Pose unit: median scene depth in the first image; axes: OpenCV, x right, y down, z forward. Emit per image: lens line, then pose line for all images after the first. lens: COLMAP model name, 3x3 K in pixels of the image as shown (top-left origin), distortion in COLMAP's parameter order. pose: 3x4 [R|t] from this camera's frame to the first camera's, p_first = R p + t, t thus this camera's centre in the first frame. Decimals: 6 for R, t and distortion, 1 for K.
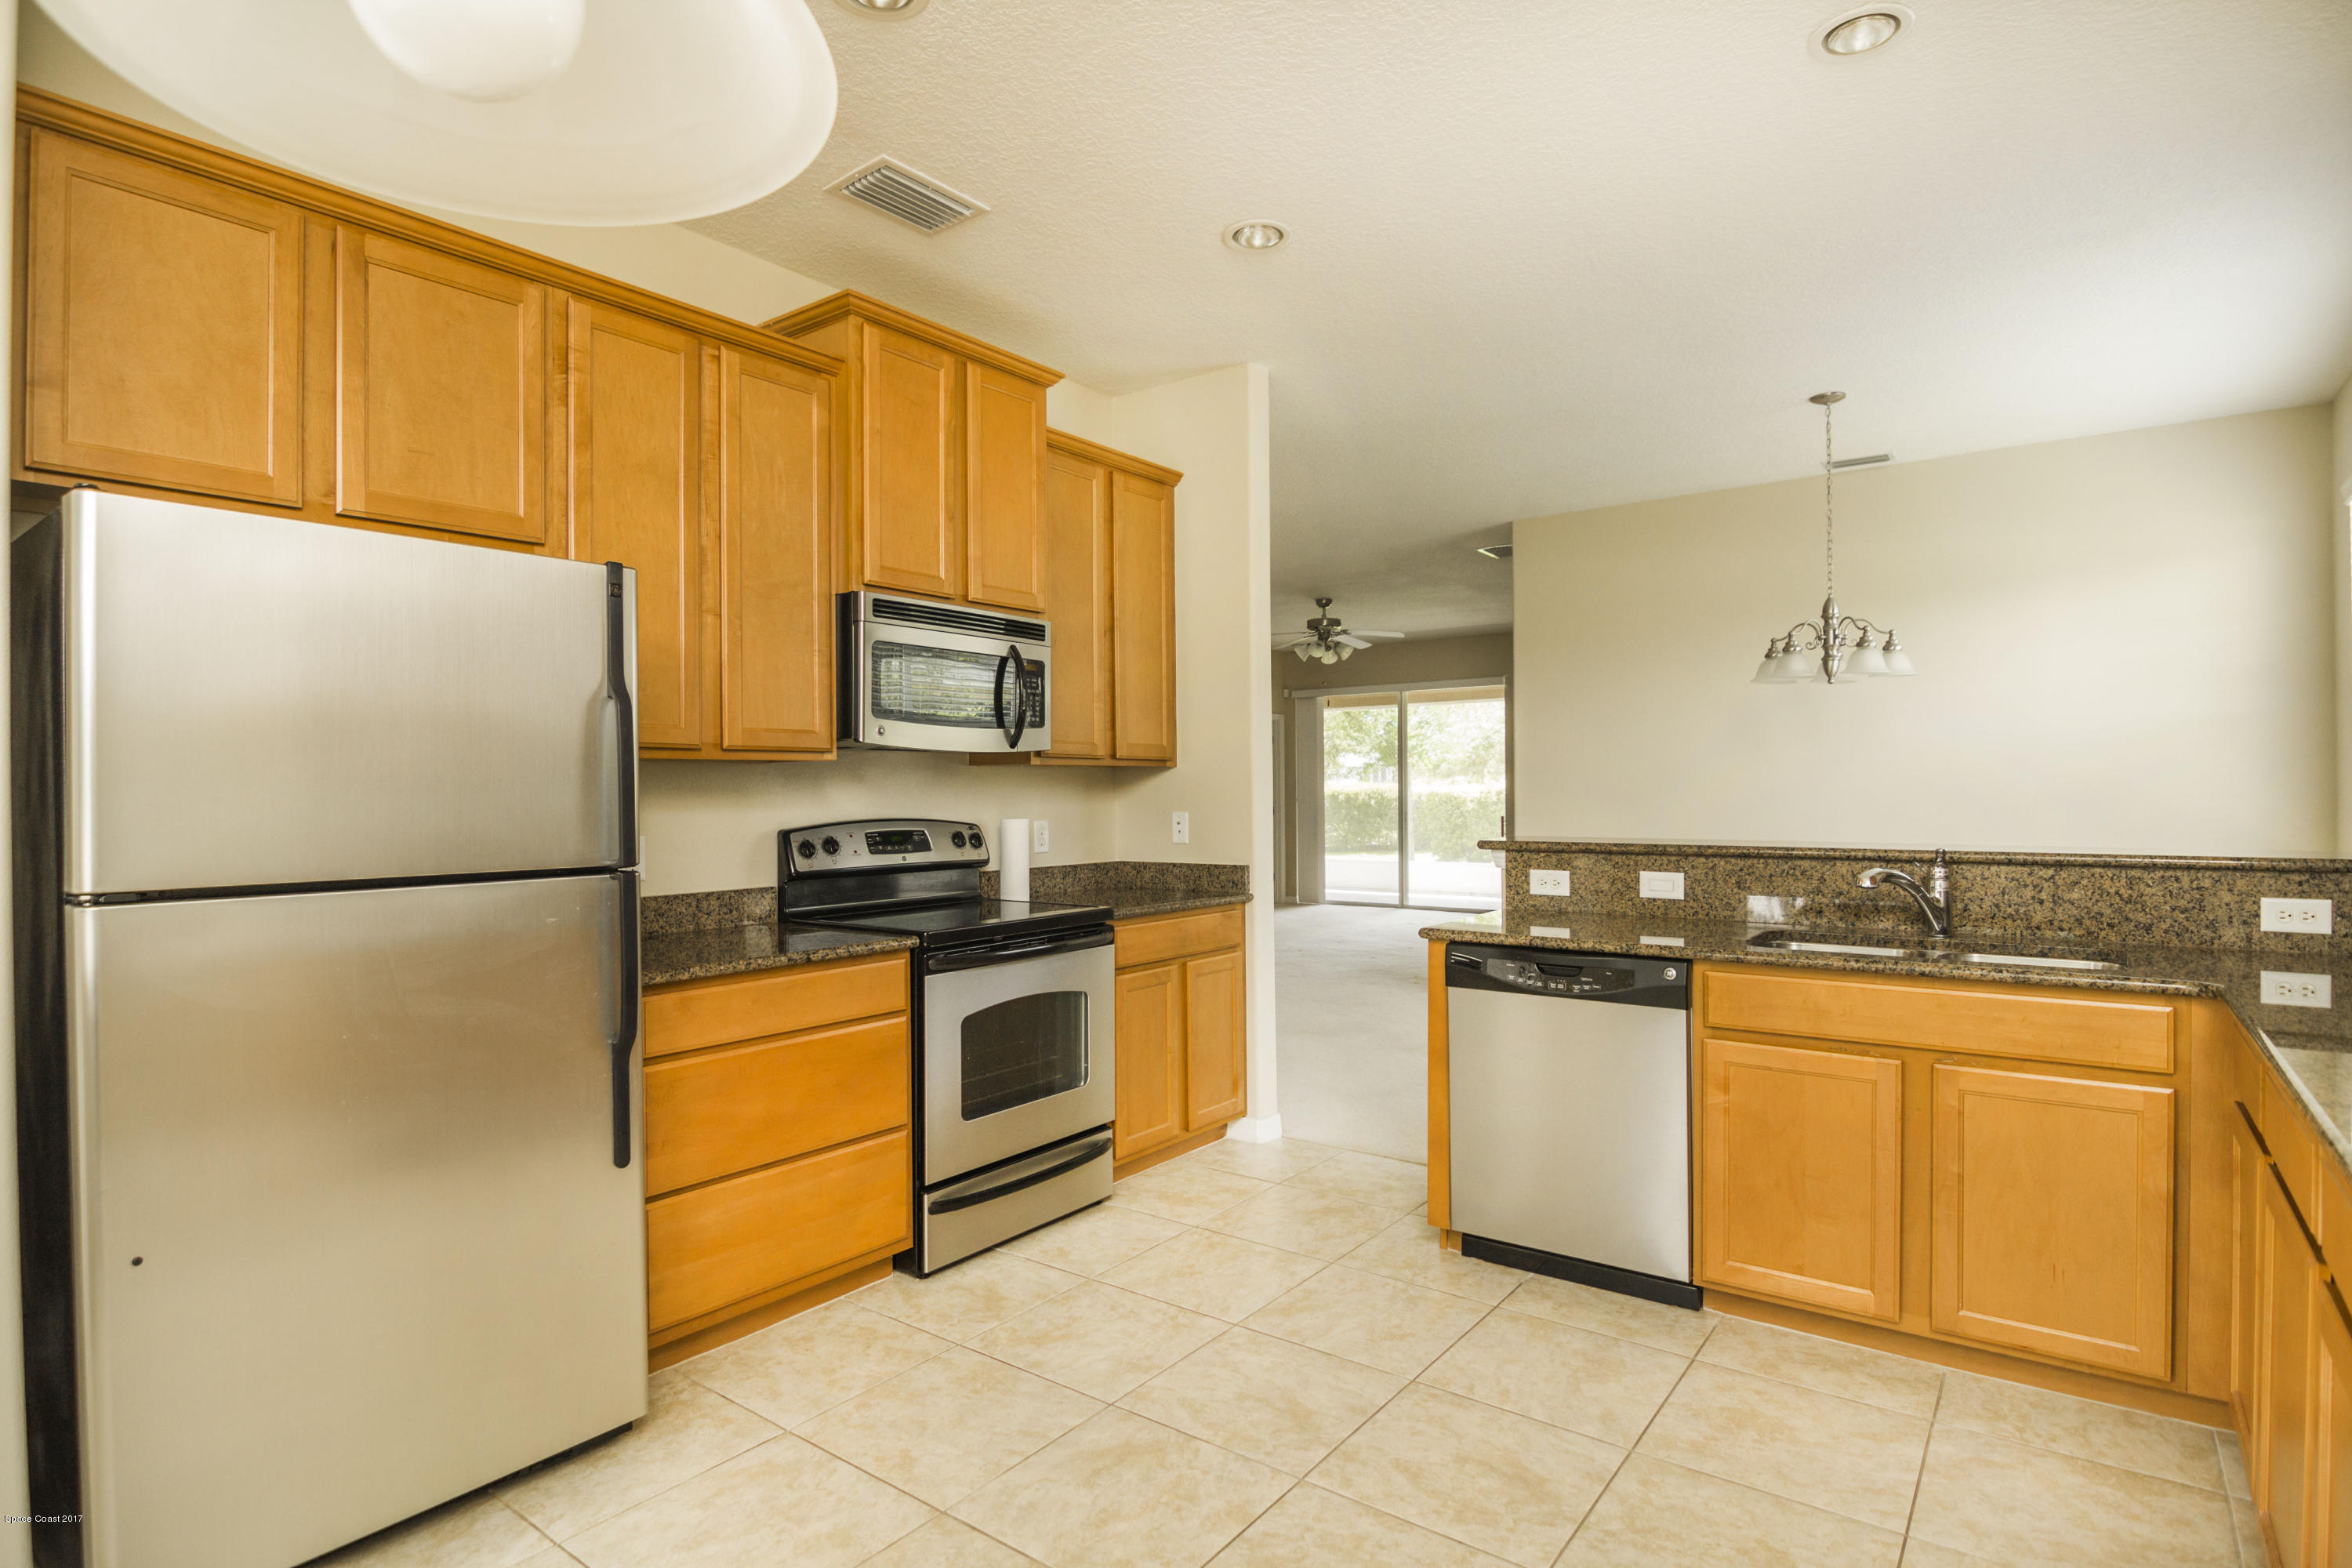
lens RADIAL K [[1204.9, 0, 1173.6], [0, 1204.9, 795.6], [0, 0, 1]] dist [-0.005230, -0.001696]
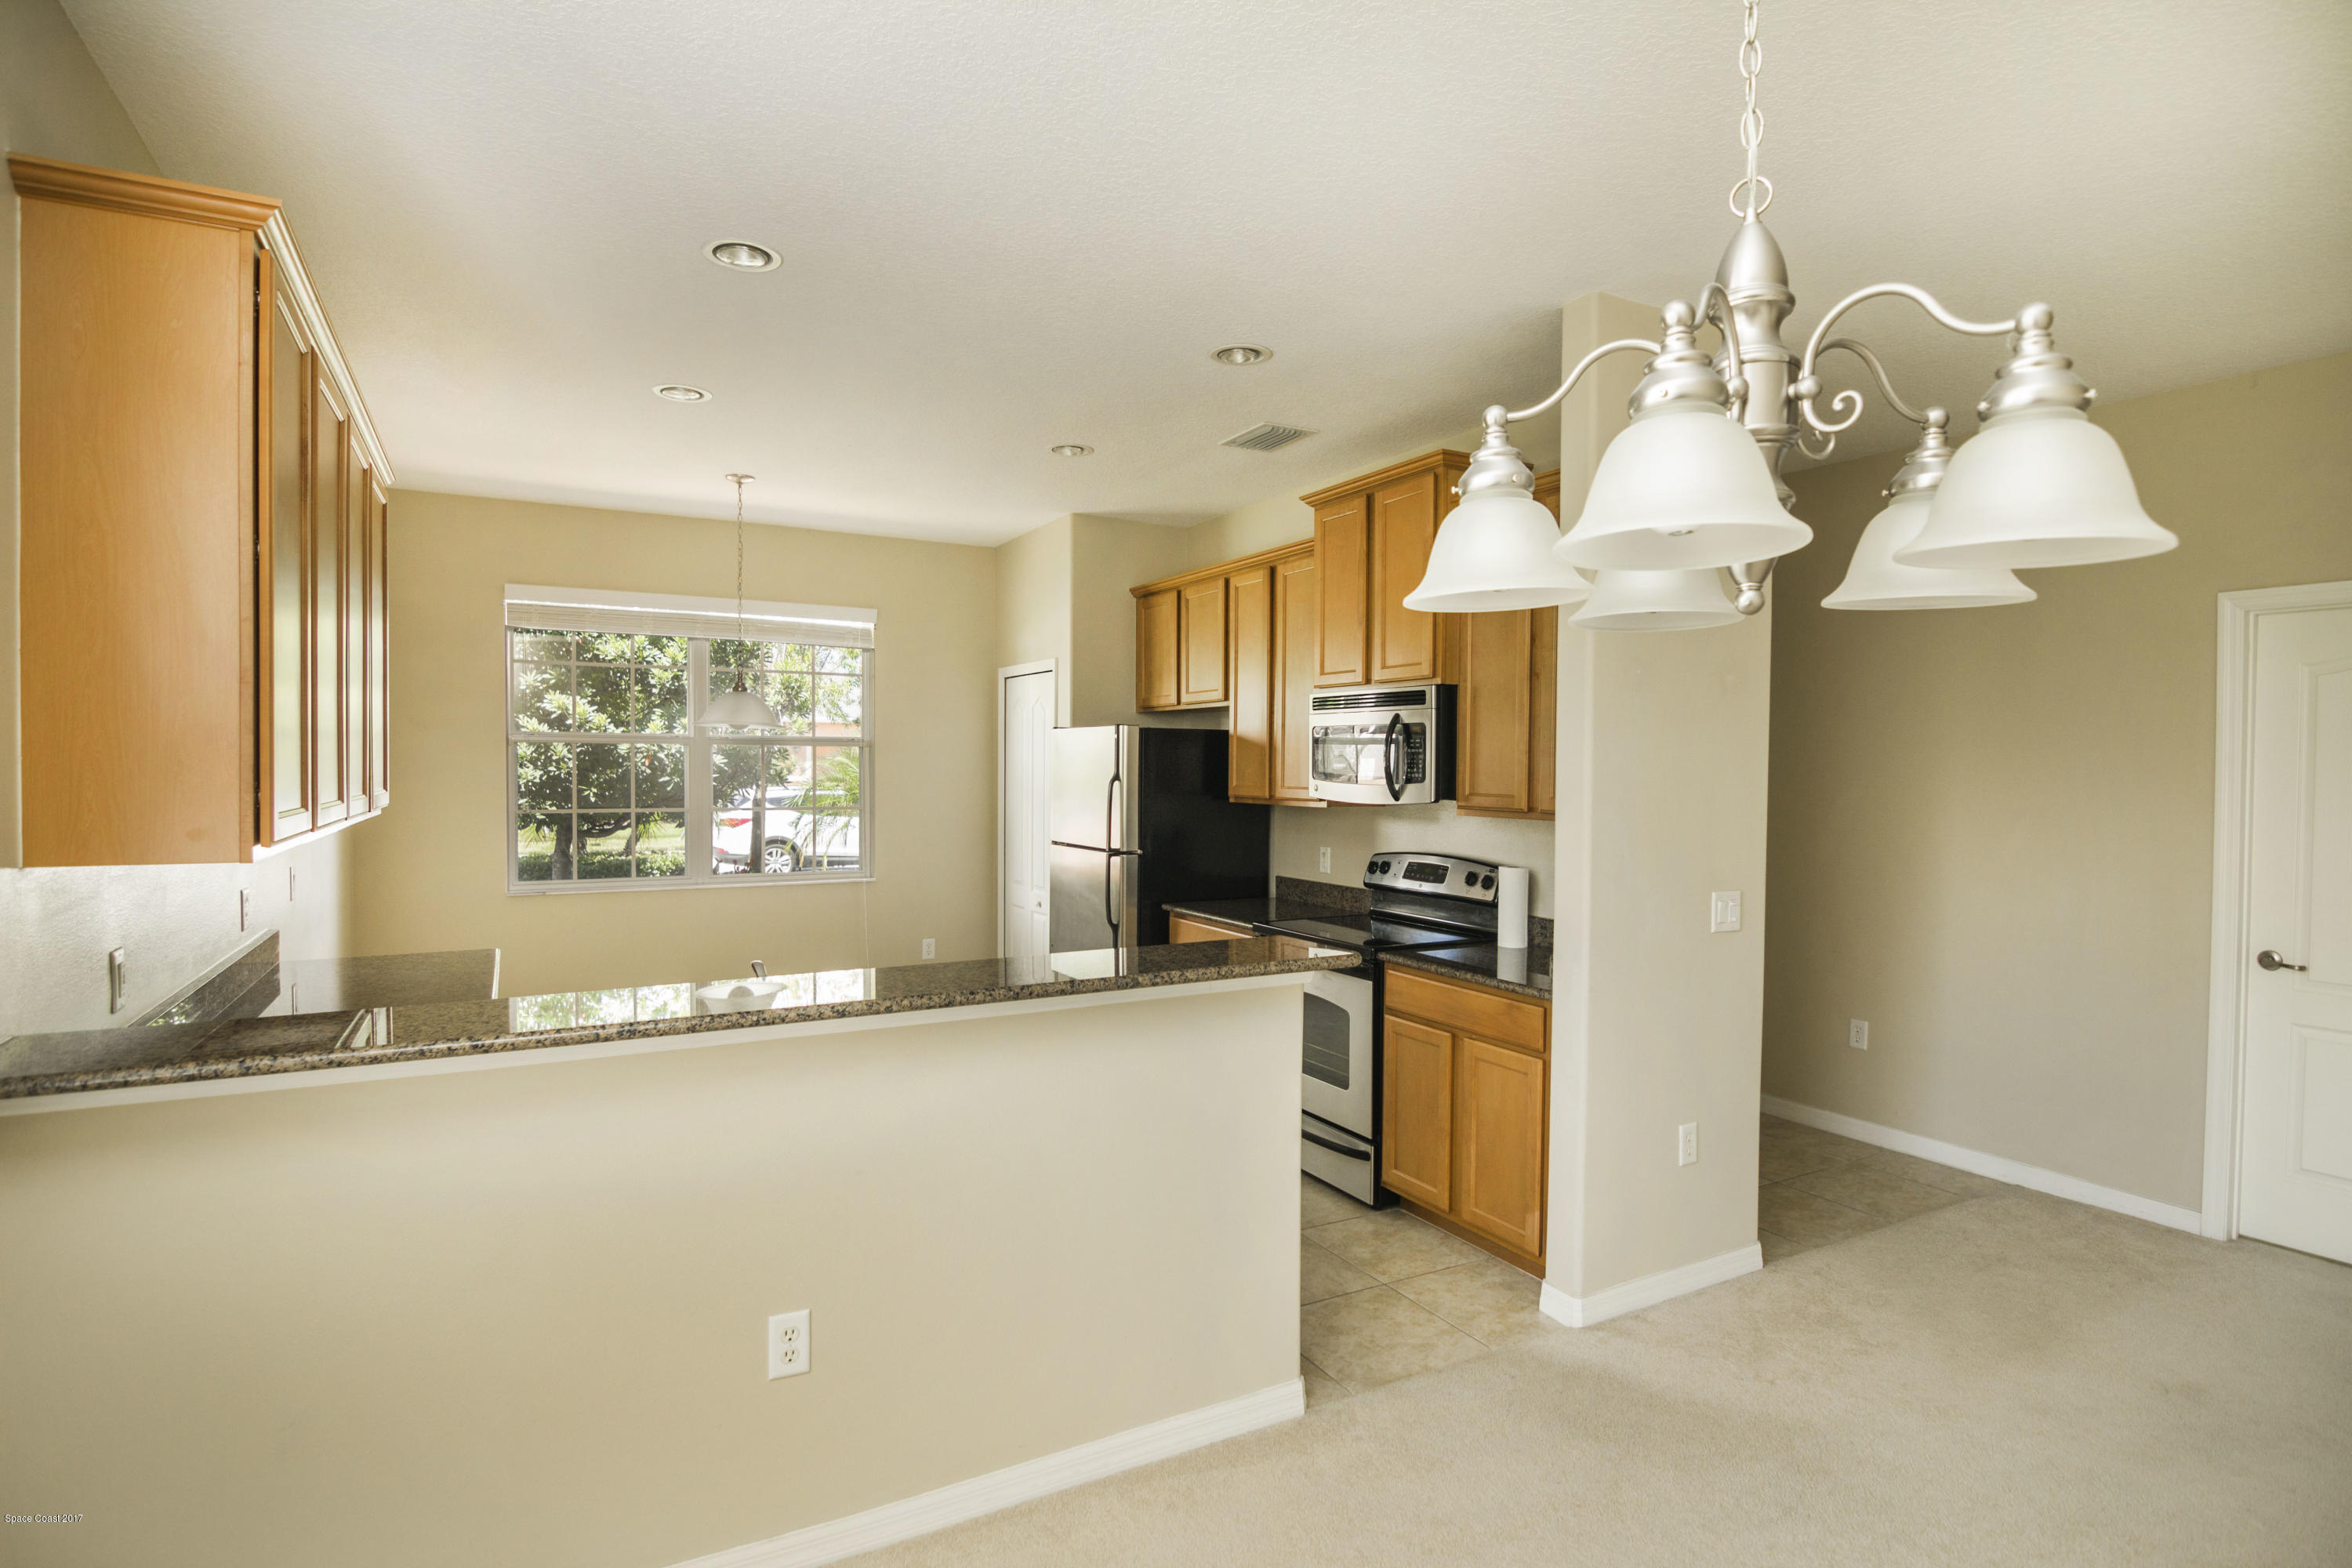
lens RADIAL K [[1204.9, 0, 1175.5], [0, 1204.9, 779.1], [0, 0, 1]] dist [-0.005230, -0.001696]
pose [[-0.401289, 0.021730, -0.915694, 1.153507], [-0.000292, 0.999715, 0.023852, -0.099776], [0.915951, 0.009839, -0.401169, 1.428962]]
